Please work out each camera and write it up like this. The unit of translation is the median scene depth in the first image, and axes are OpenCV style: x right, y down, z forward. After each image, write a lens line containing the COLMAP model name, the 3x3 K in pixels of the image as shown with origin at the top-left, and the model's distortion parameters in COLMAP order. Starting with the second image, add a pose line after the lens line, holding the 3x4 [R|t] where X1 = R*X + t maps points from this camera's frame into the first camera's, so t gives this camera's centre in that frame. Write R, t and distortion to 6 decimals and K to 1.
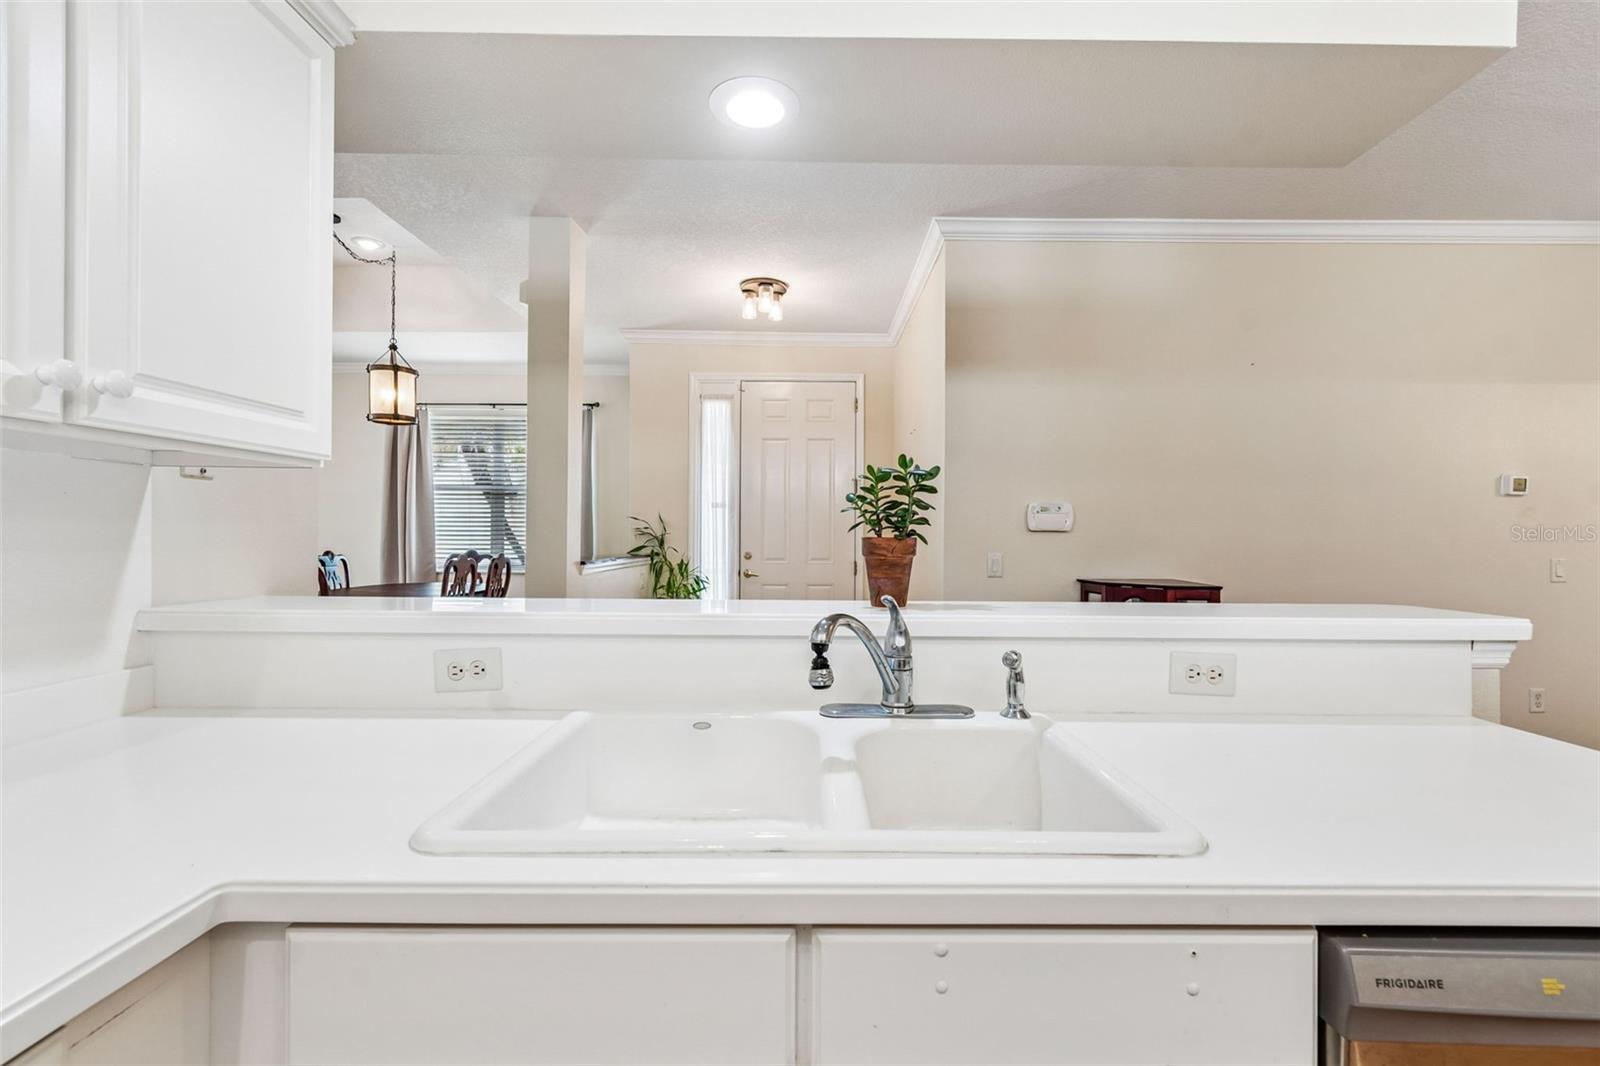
lens RADIAL K [[712.5, 0, 816.1], [0, 712.5, 536.5], [0, 0, 1]] dist [0.001066, 0.000104]
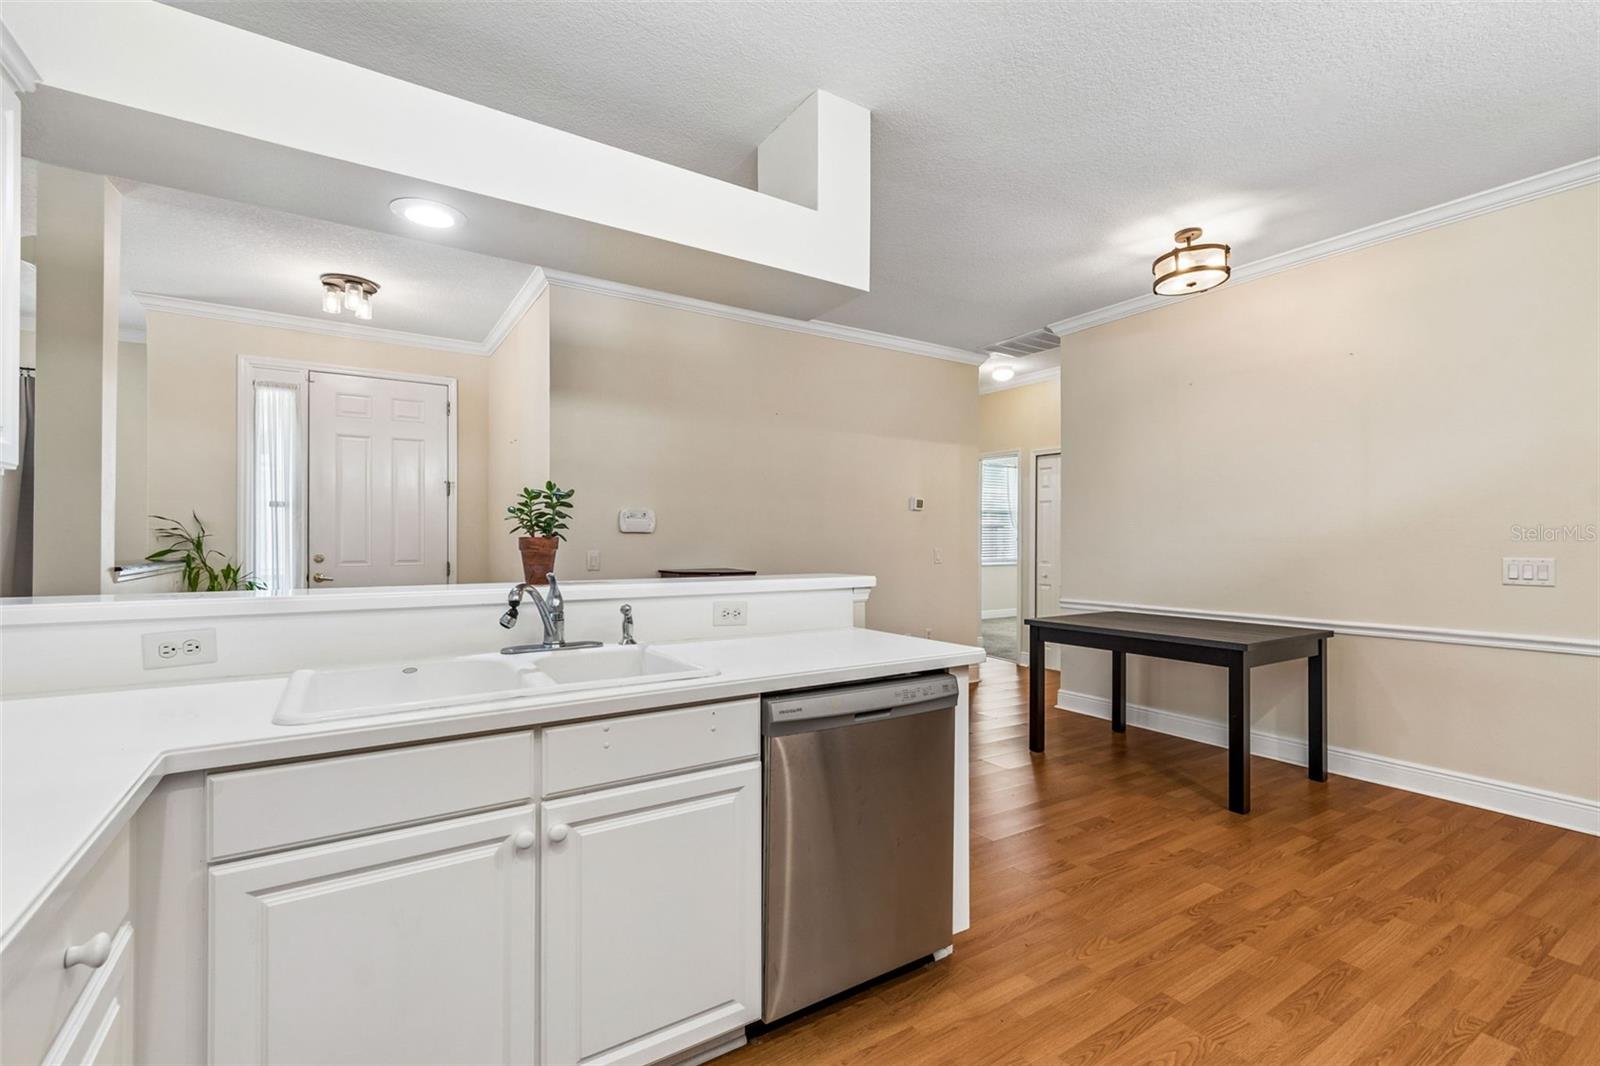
lens RADIAL K [[712.5, 0, 802.9], [0, 712.5, 538.9], [0, 0, 1]] dist [0.001066, 0.000104]
pose [[0.848874, -0.005289, 0.528568, -0.210333], [0.004213, 0.999986, 0.003241, 0.002469], [-0.528578, -0.000525, 0.848885, -0.526620]]
